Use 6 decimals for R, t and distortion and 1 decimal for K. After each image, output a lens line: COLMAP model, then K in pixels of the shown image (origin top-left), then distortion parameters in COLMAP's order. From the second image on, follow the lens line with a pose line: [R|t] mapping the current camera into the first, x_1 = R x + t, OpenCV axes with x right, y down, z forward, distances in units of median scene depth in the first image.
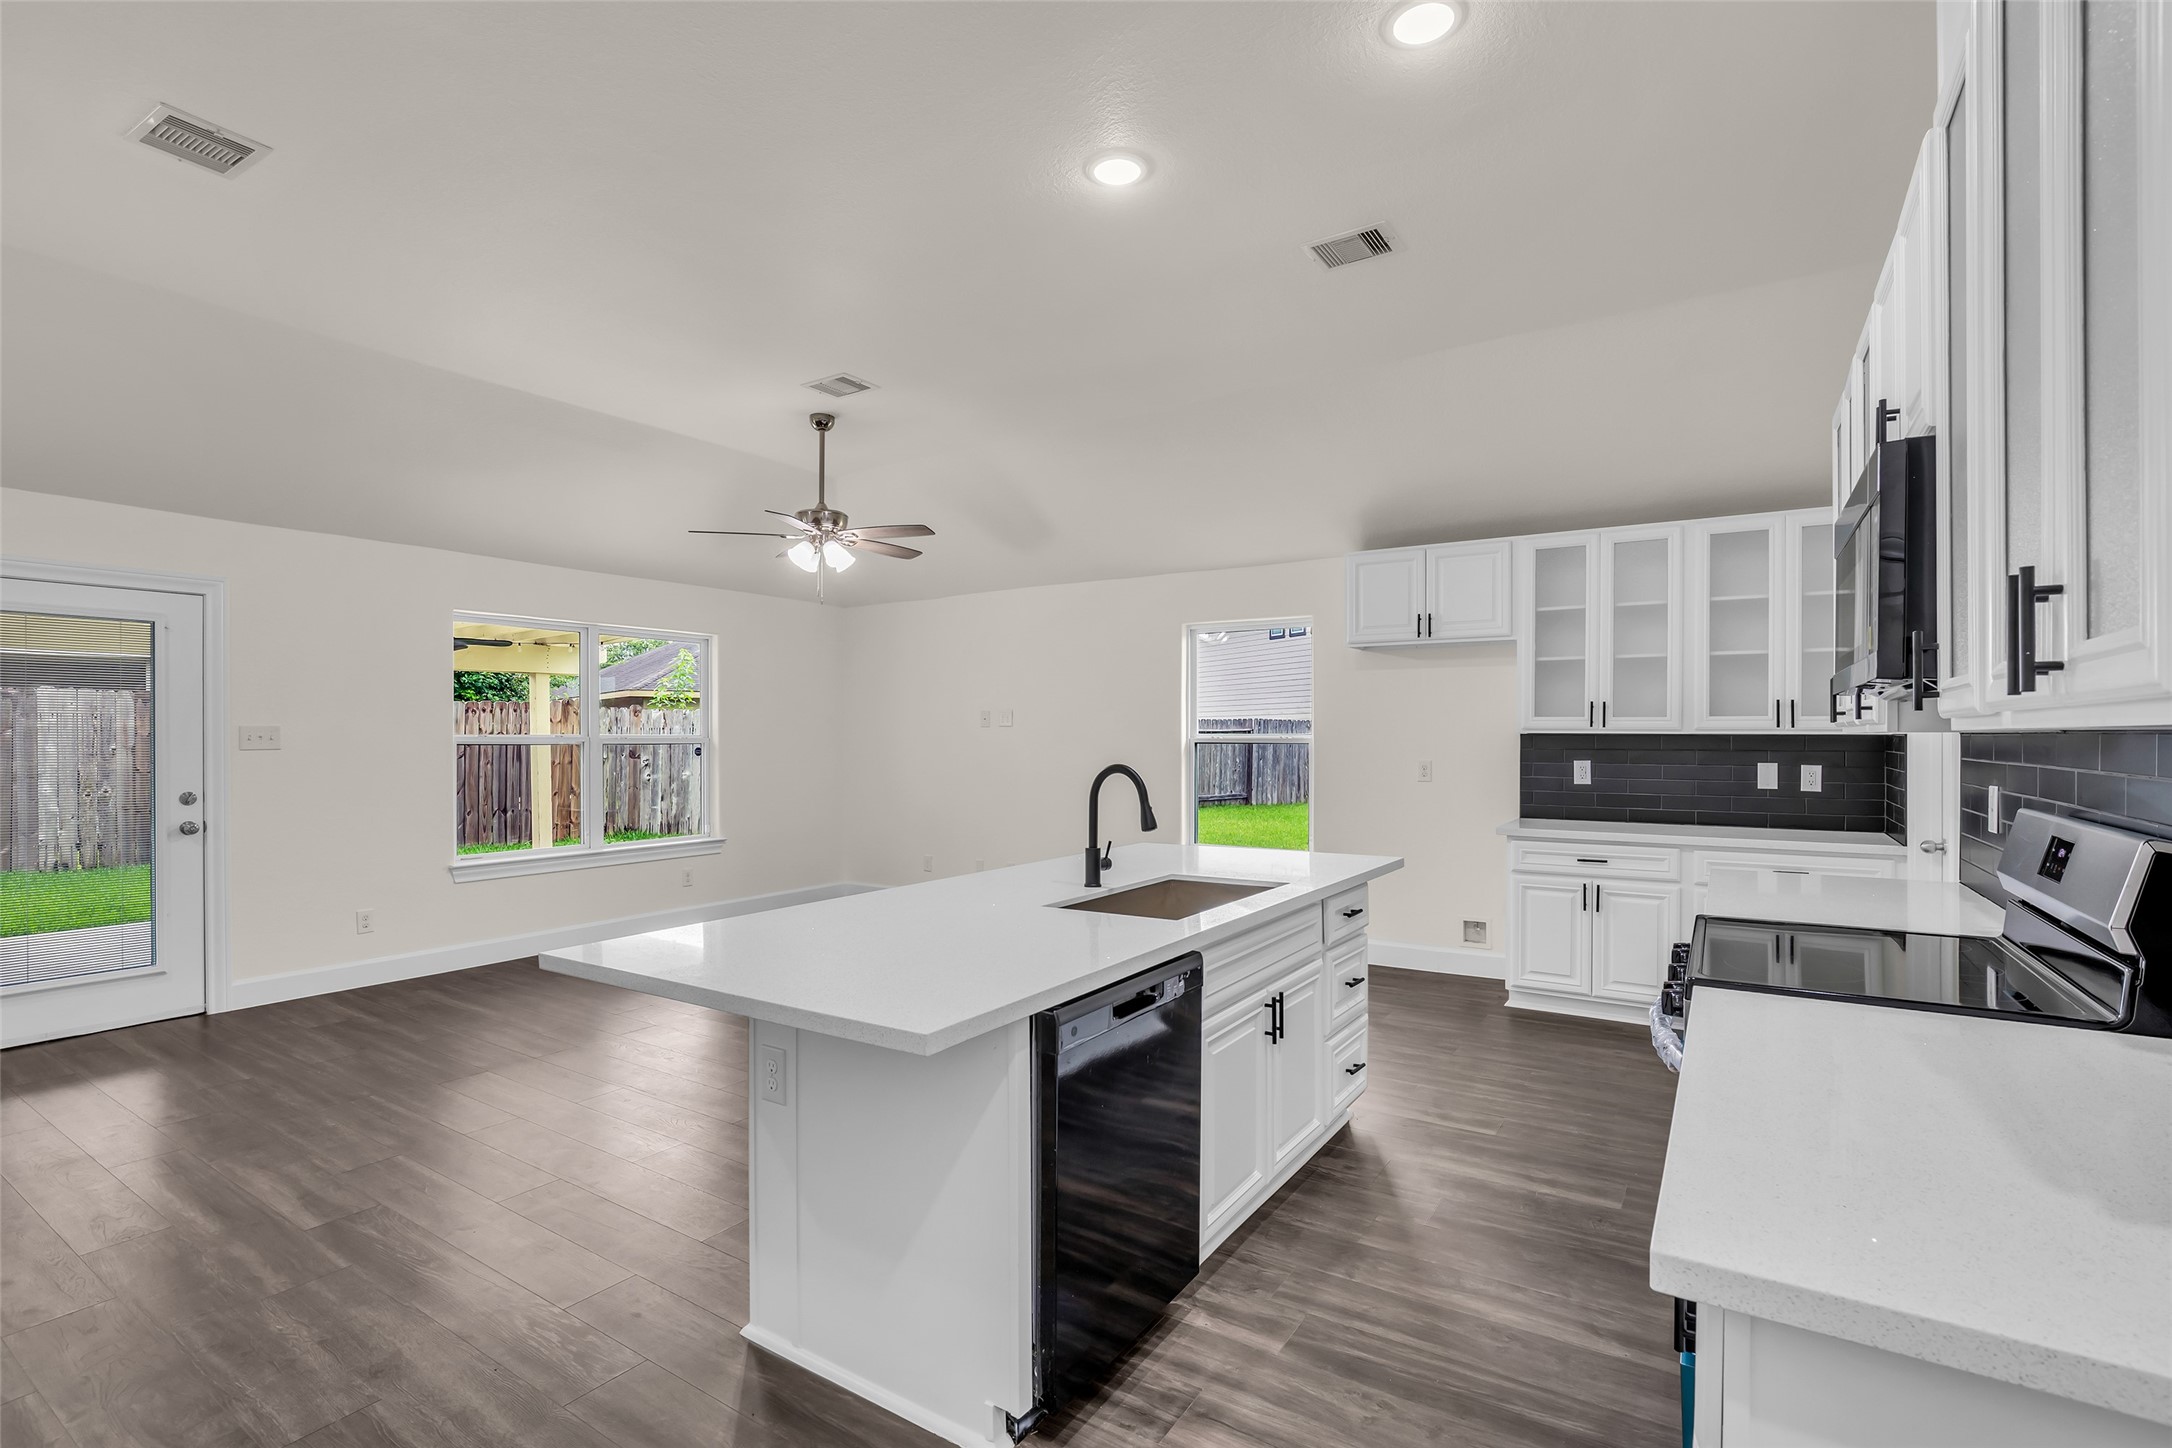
lens RADIAL K [[1004.1, 0, 1075.6], [0, 1004.1, 734.1], [0, 0, 1]] dist [-0.014593, 0.001731]
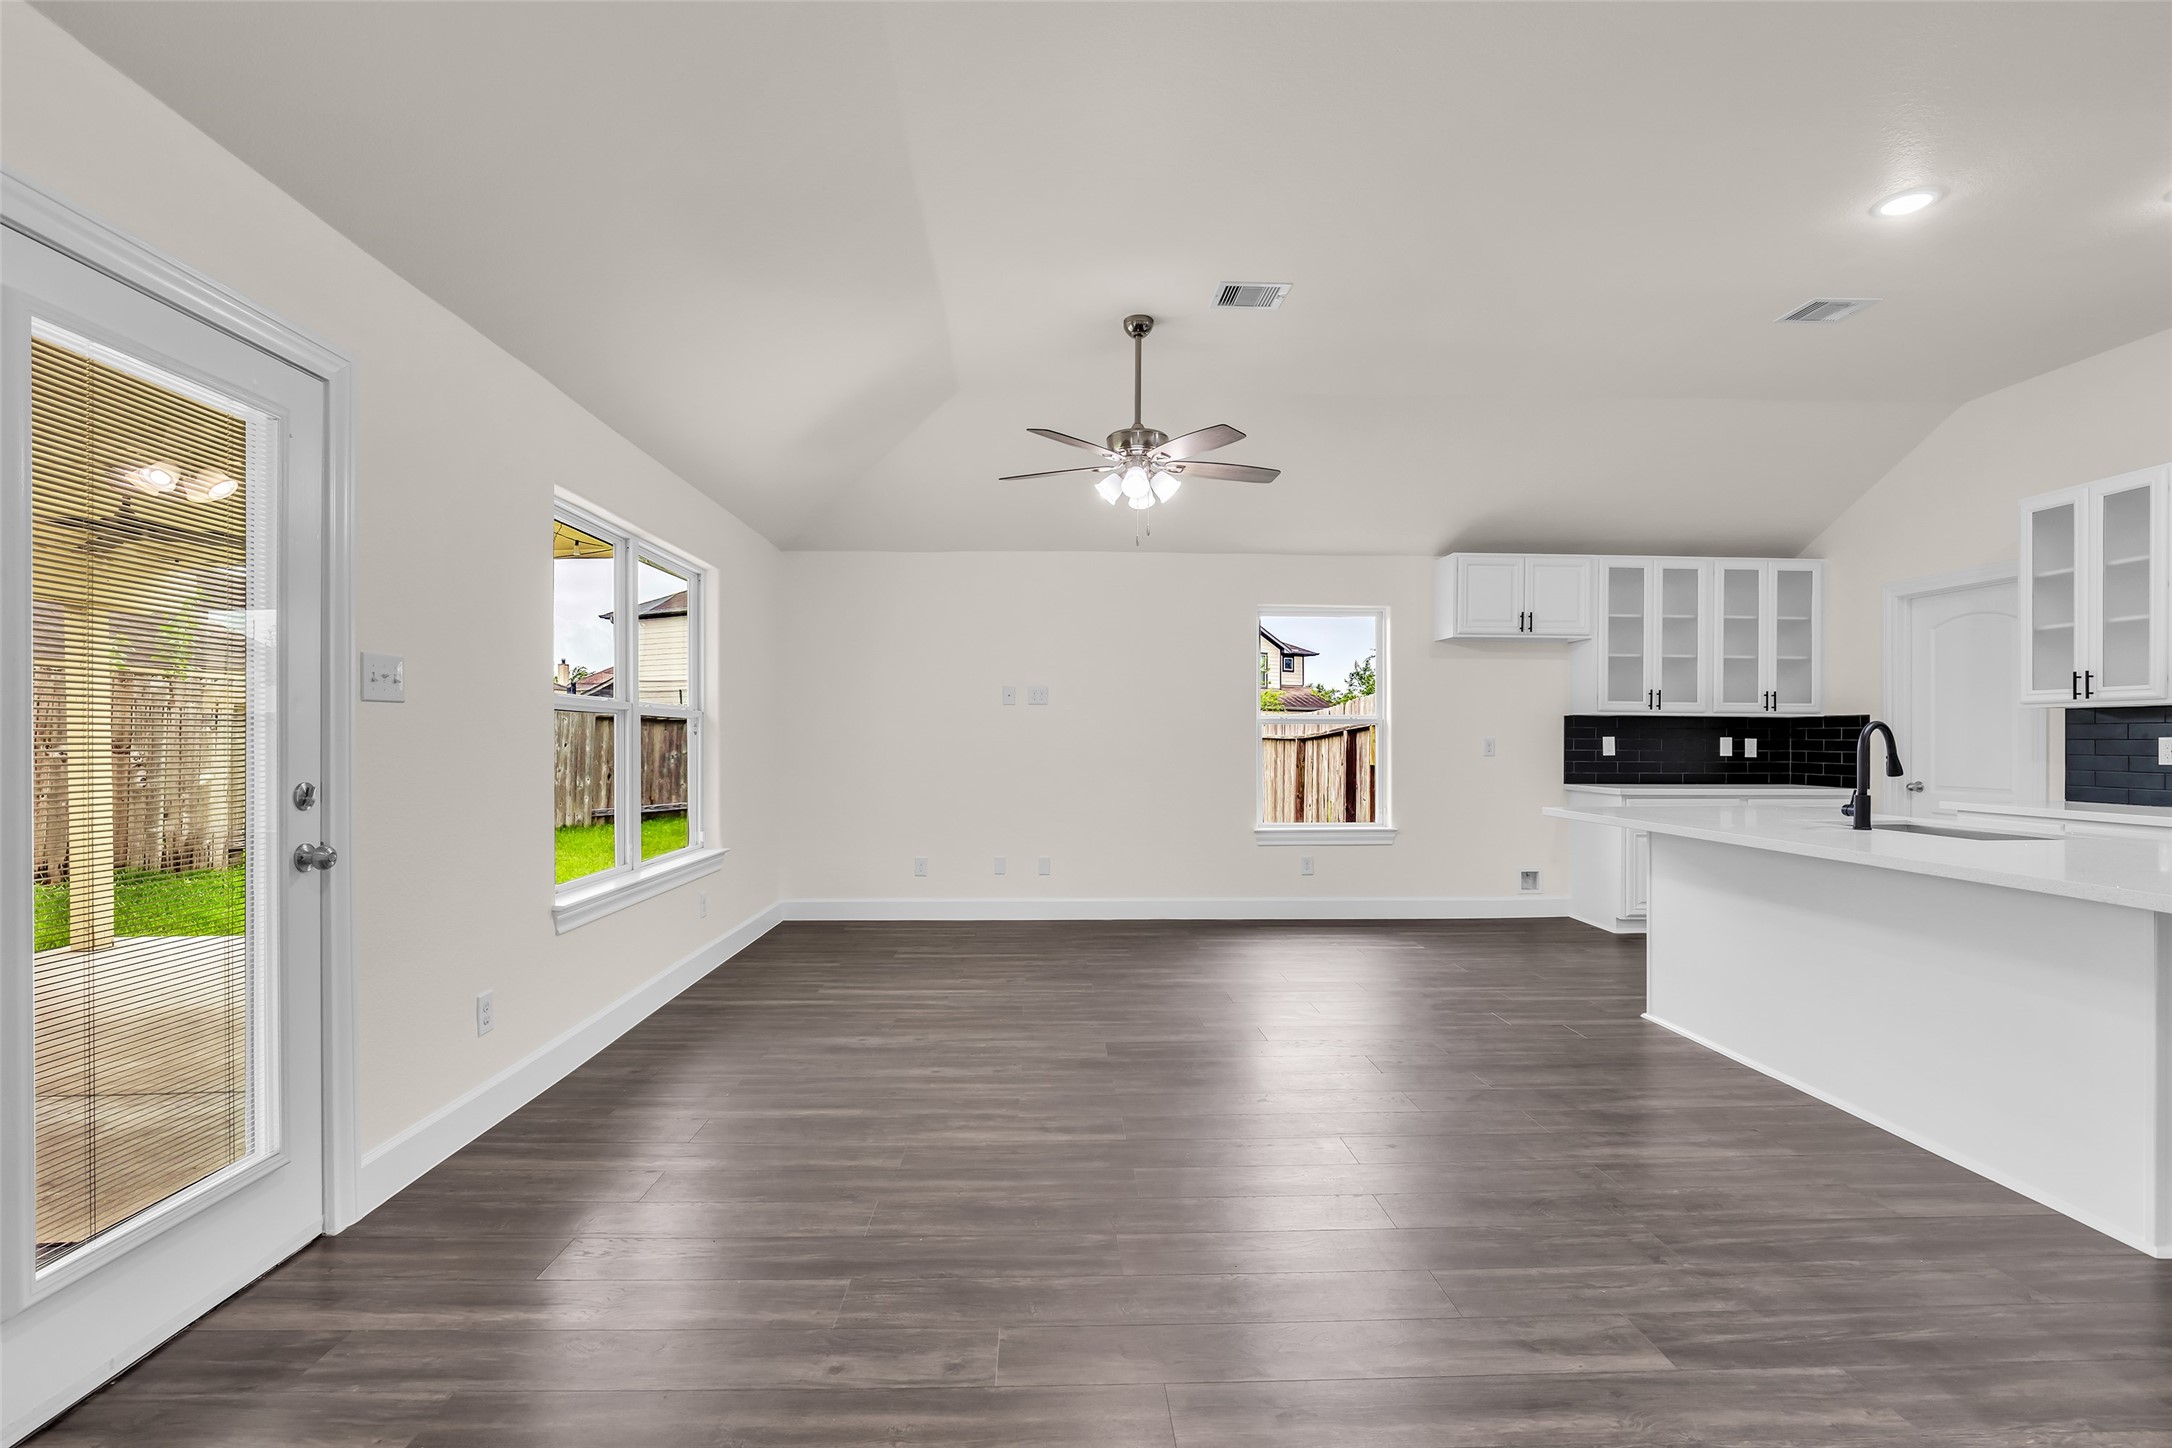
lens RADIAL K [[1004.1, 0, 1081.1], [0, 1004.1, 744.0], [0, 0, 1]] dist [-0.014593, 0.001731]
pose [[0.814130, 0.000104, 0.580683, -0.852512], [-0.003937, 0.999978, 0.005341, 0.034285], [-0.580670, -0.006635, 0.814112, 0.382661]]
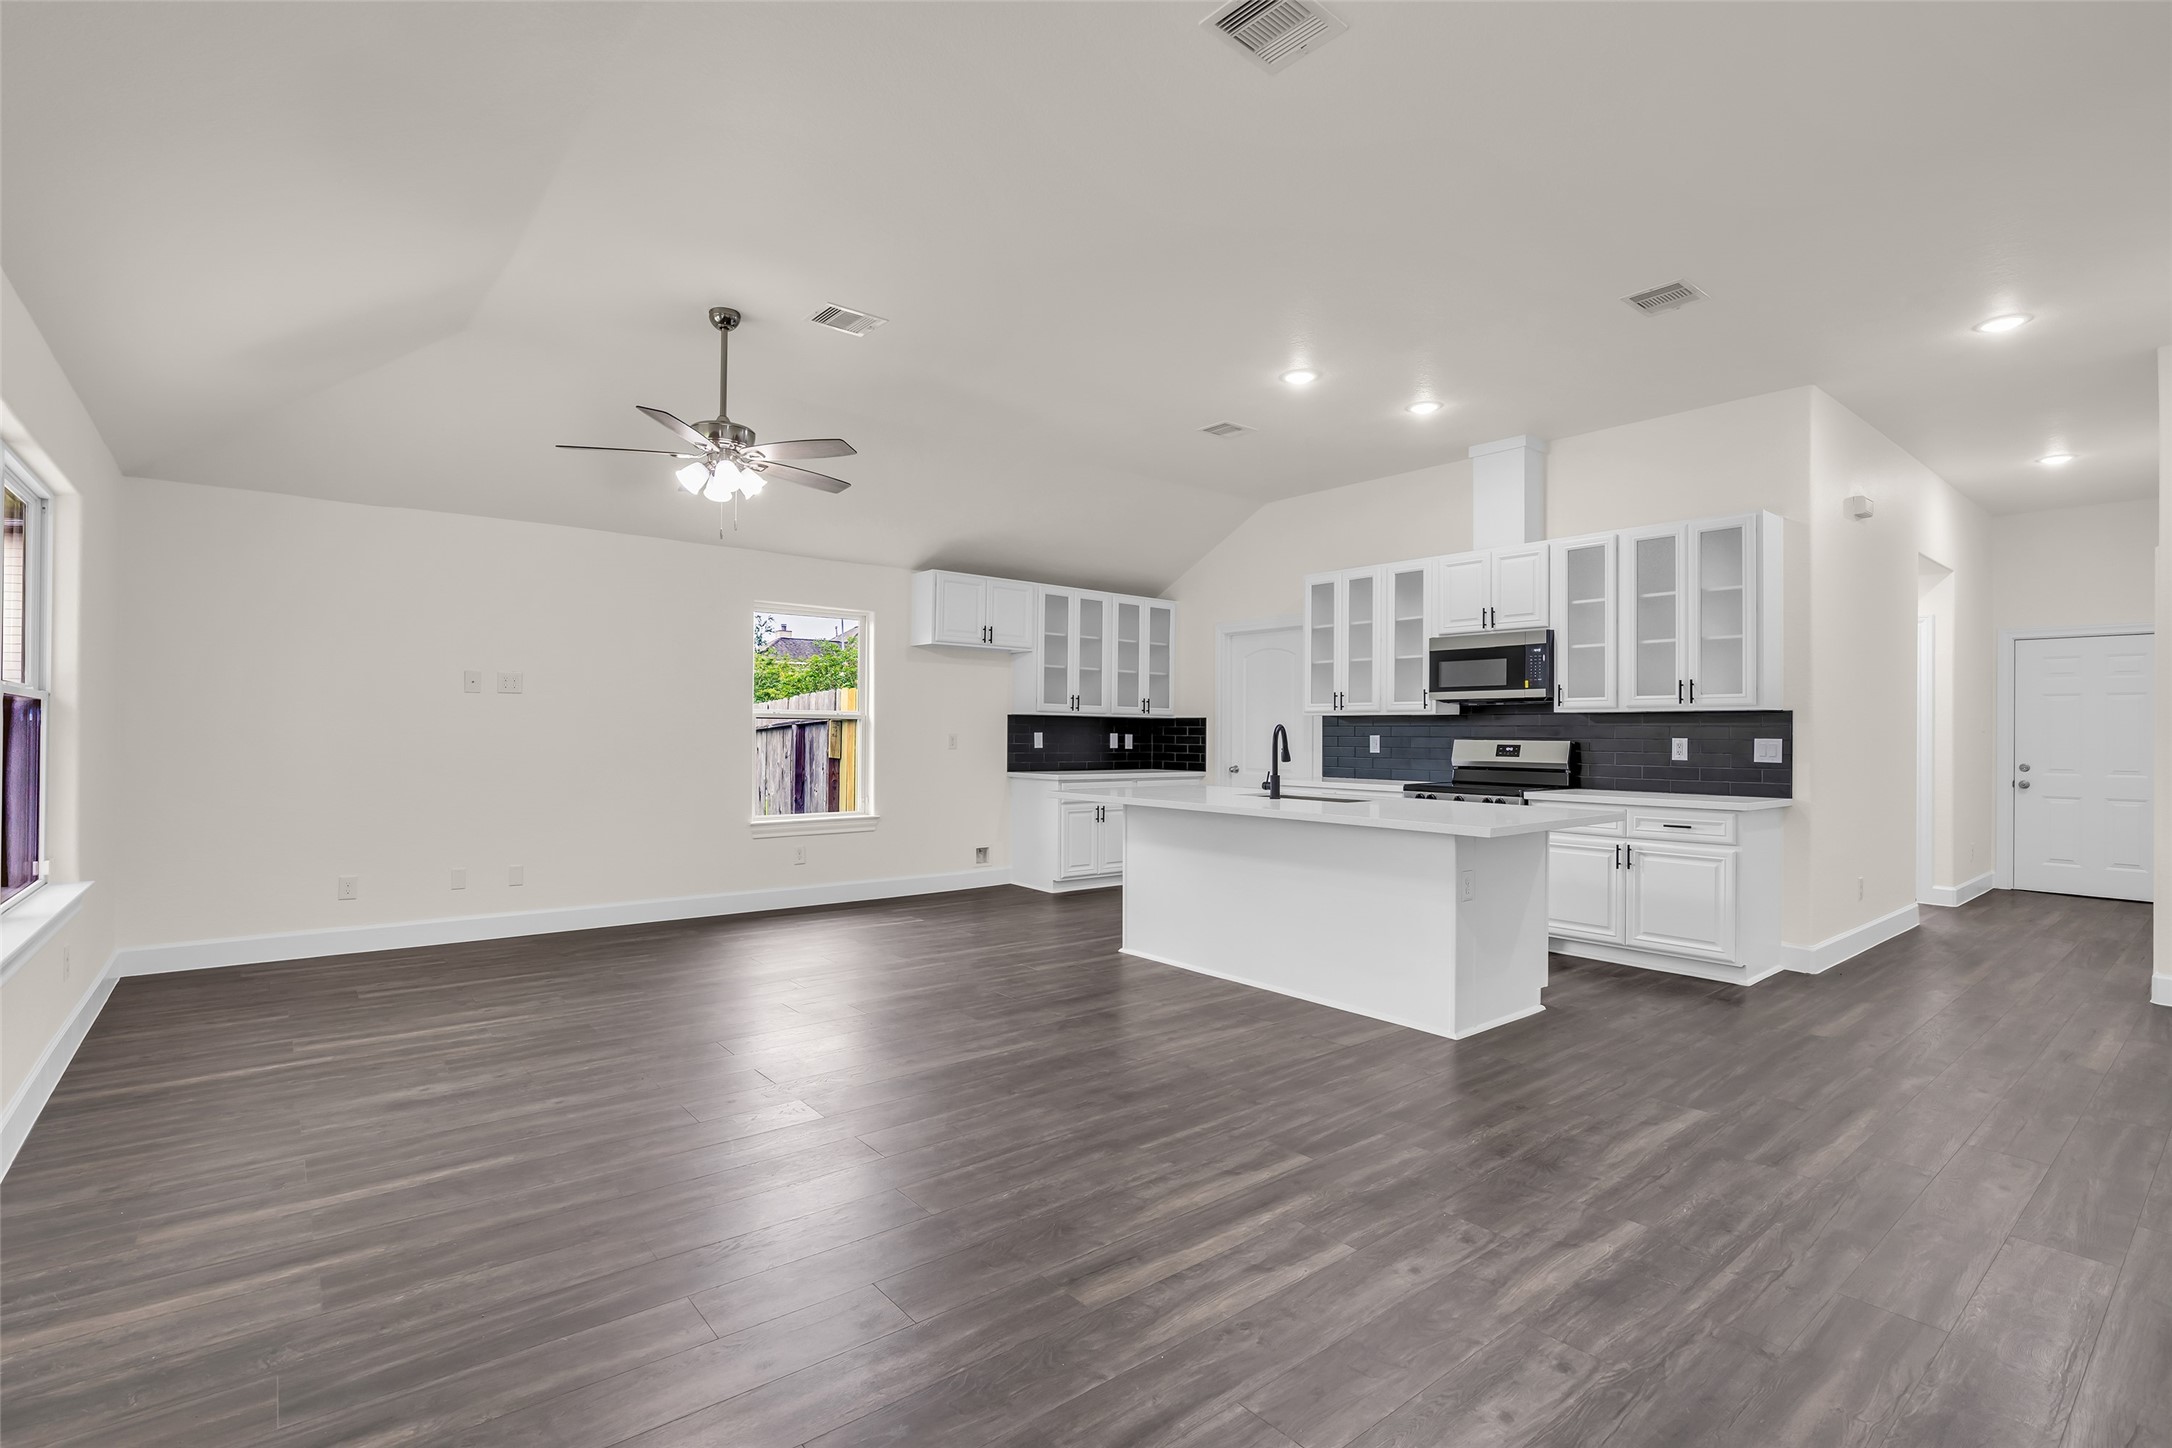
lens RADIAL K [[1004.1, 0, 1071.7], [0, 1004.1, 724.3], [0, 0, 1]] dist [-0.014593, 0.001731]
pose [[0.304500, 0.012974, 0.952424, -1.043242], [-0.009862, 0.999897, -0.010467, 0.032218], [-0.952461, -0.006206, 0.304596, 0.520094]]
